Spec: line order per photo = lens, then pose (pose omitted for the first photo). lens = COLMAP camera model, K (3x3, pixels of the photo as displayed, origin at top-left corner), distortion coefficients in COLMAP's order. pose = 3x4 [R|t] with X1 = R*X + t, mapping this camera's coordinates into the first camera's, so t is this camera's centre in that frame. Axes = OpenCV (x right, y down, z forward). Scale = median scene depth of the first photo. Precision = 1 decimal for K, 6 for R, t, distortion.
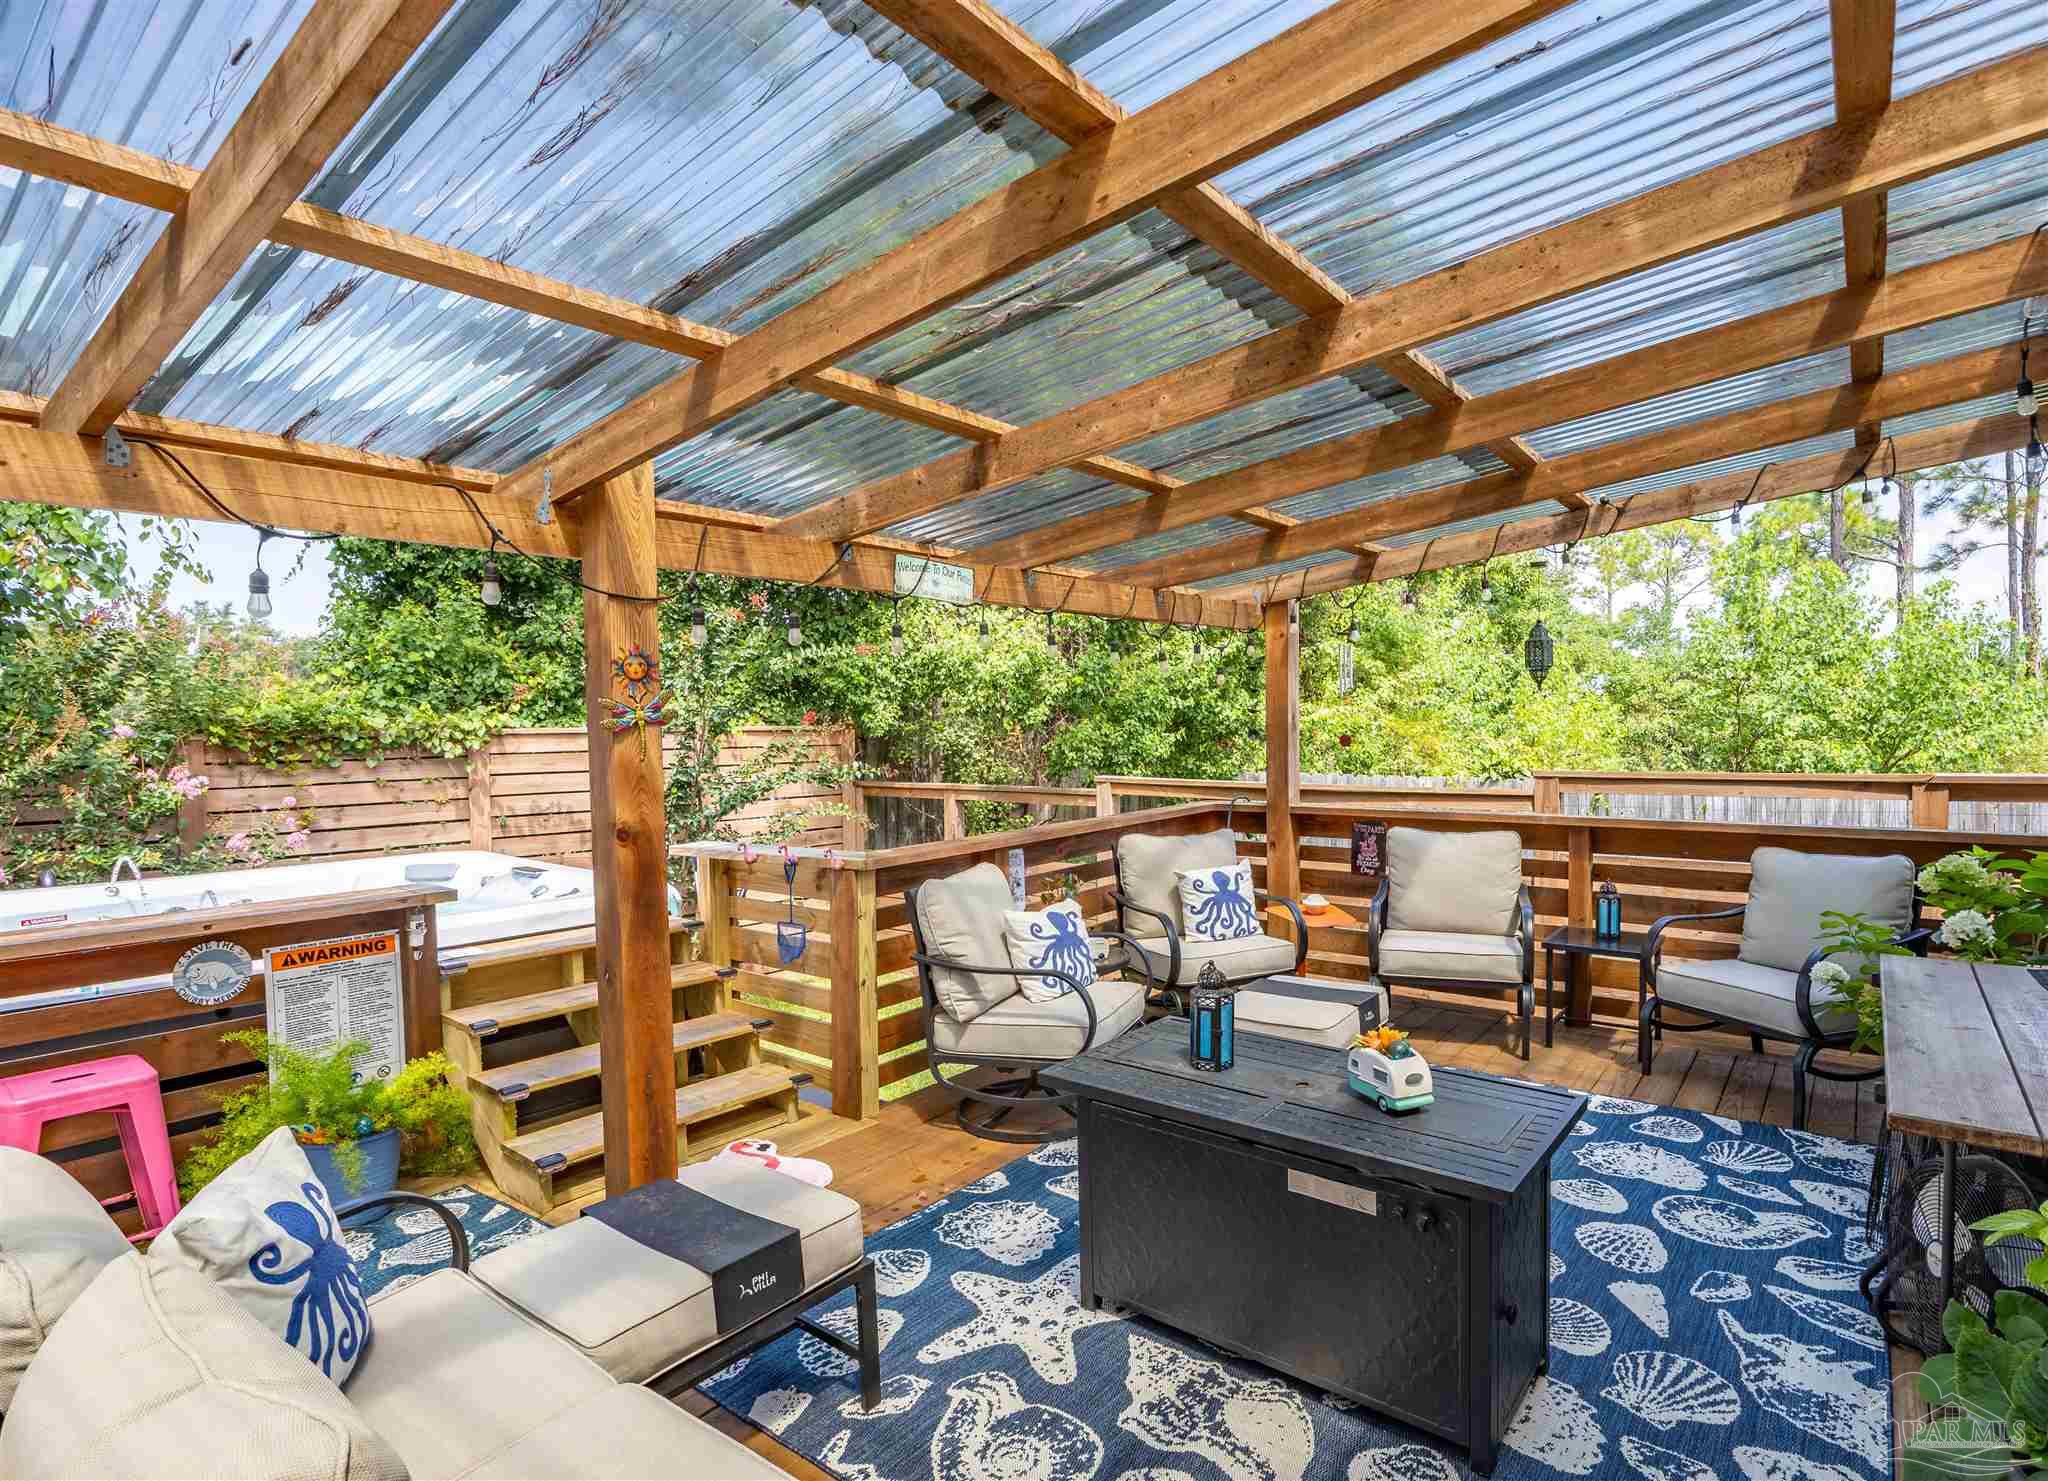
lens RADIAL K [[1009.0, 0, 1067.7], [0, 1009.0, 744.2], [0, 0, 1]] dist [-0.002249, -0.000604]
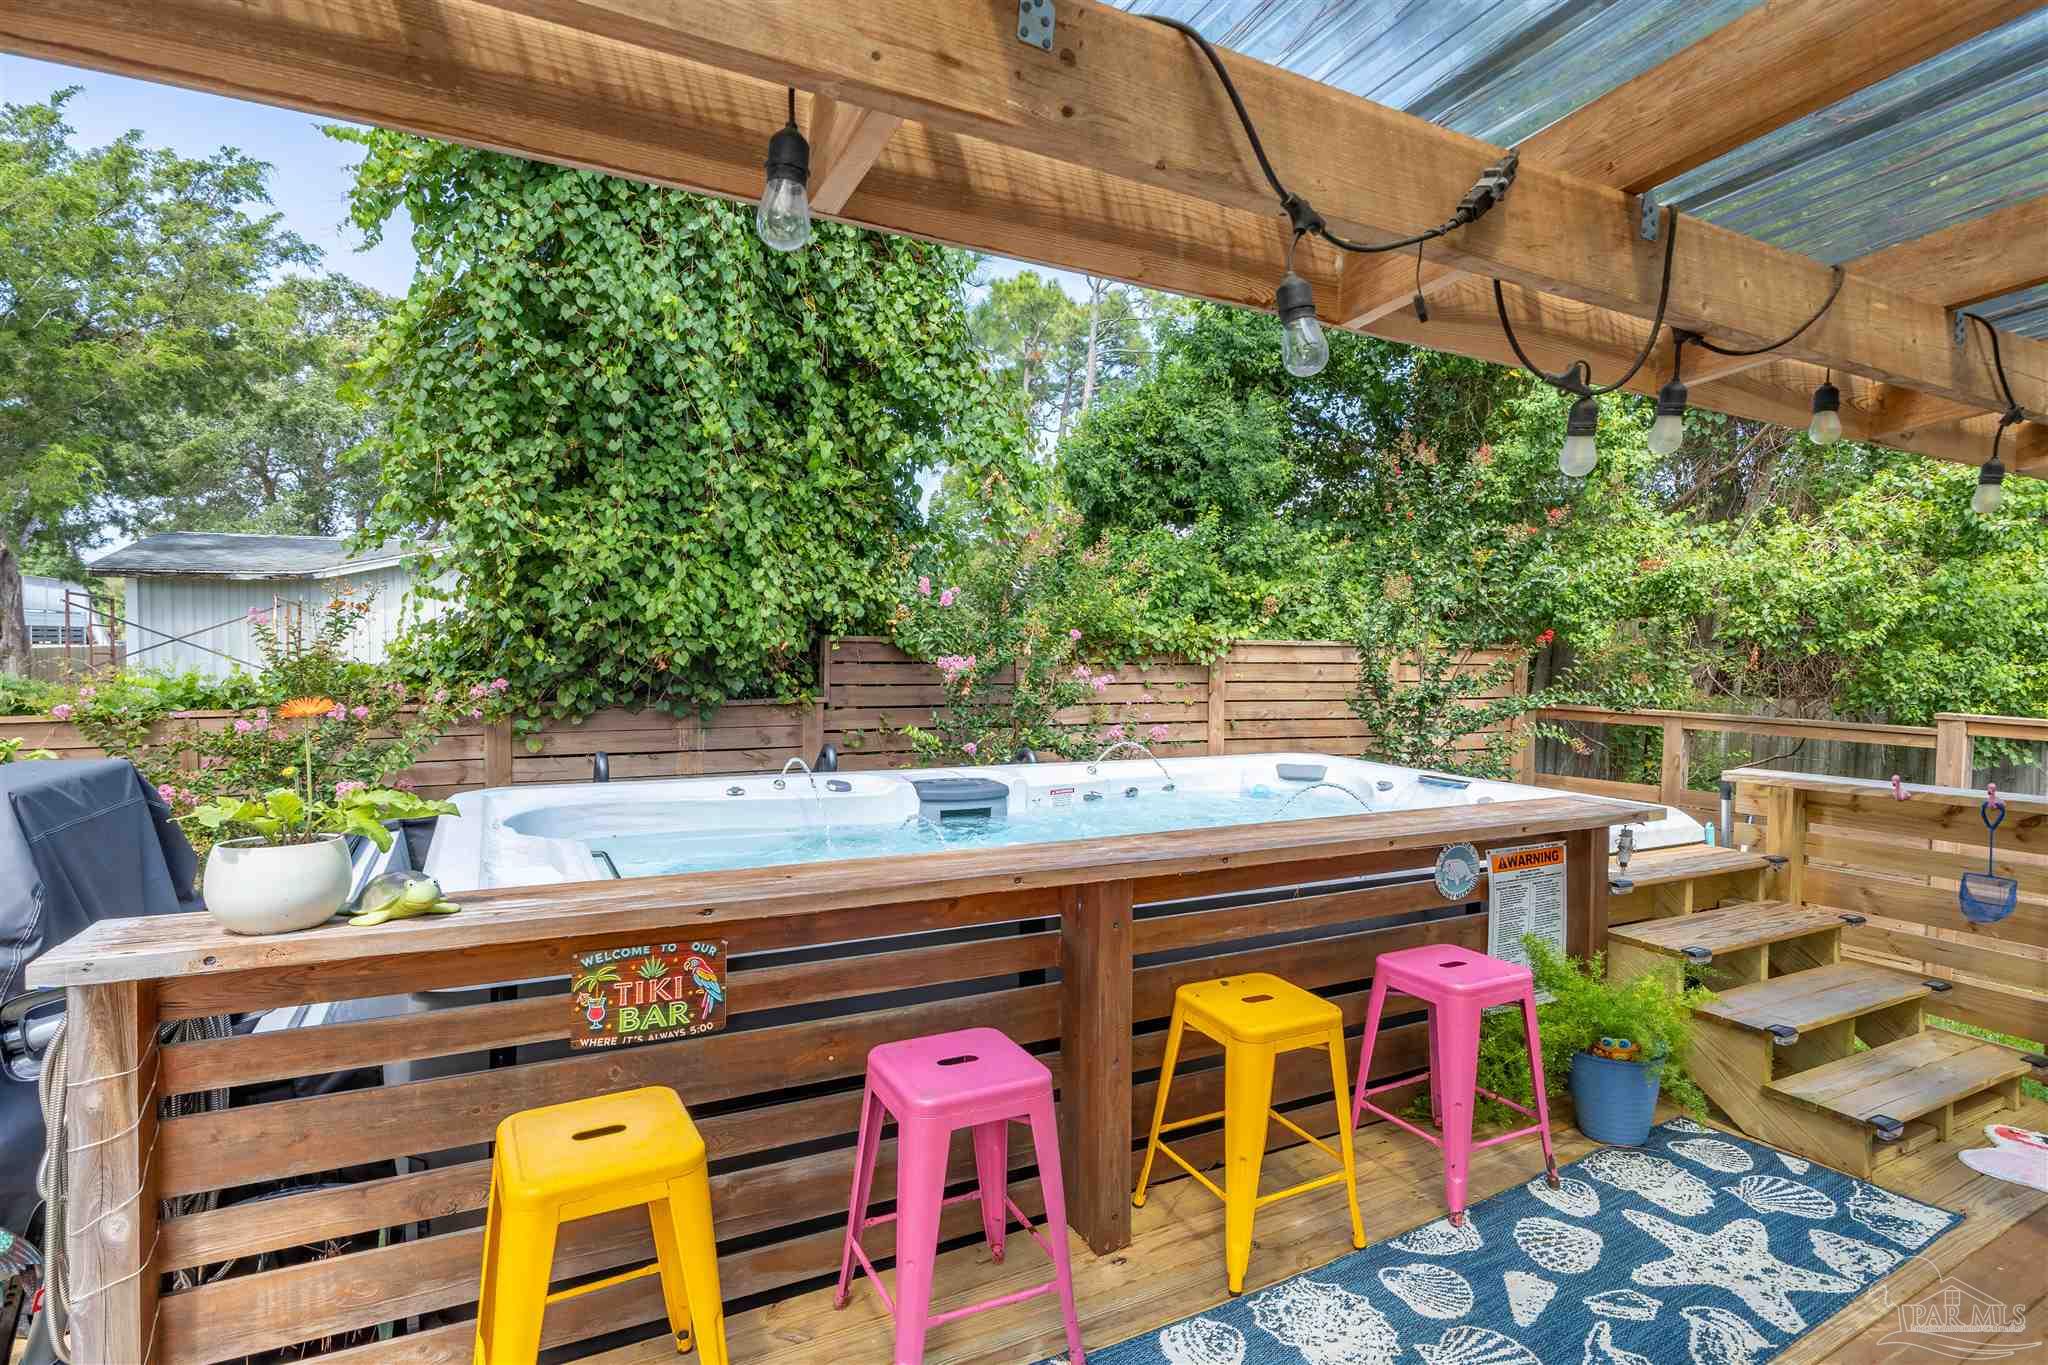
lens RADIAL K [[959.0, 0, 1085.2], [0, 959.0, 675.2], [0, 0, 1]] dist [-0.004960, -0.001257]
pose [[0.917885, 0.038245, -0.395000, -0.348664], [-0.033406, 0.999259, 0.019123, 0.009755], [0.395439, -0.004358, 0.918482, -0.020810]]
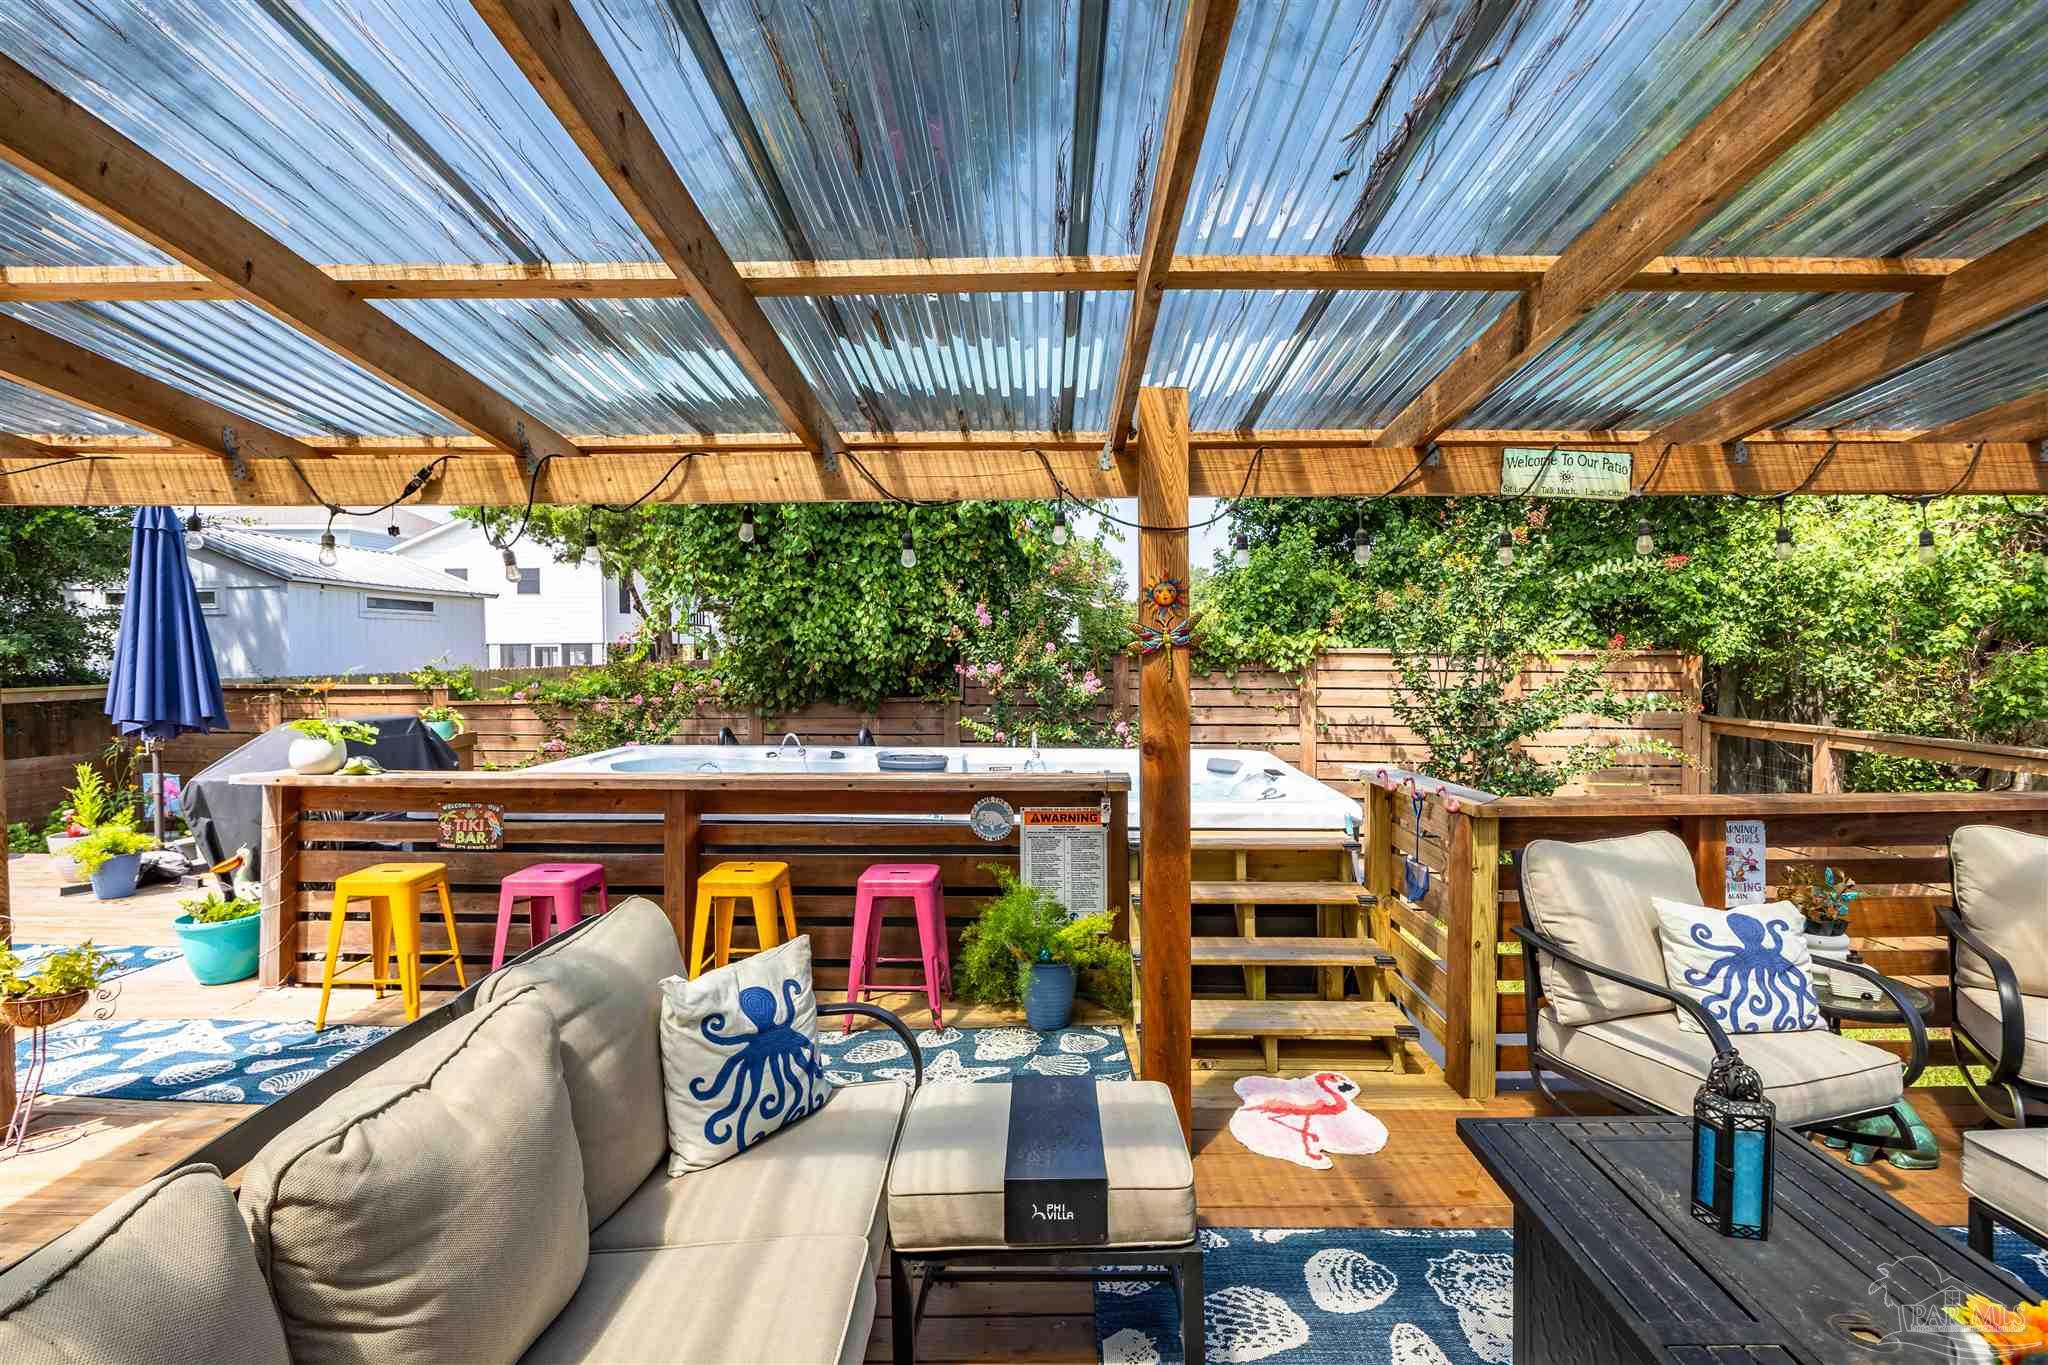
lens RADIAL K [[942.1, 0, 1067.7], [0, 942.1, 668.1], [0, 0, 1]] dist [-0.004882, -0.000834]
pose [[0.632772, 0.030733, -0.773728, 0.099442], [-0.027329, 0.999476, 0.017349, -0.004194], [0.773855, 0.010167, 0.633281, 0.103601]]
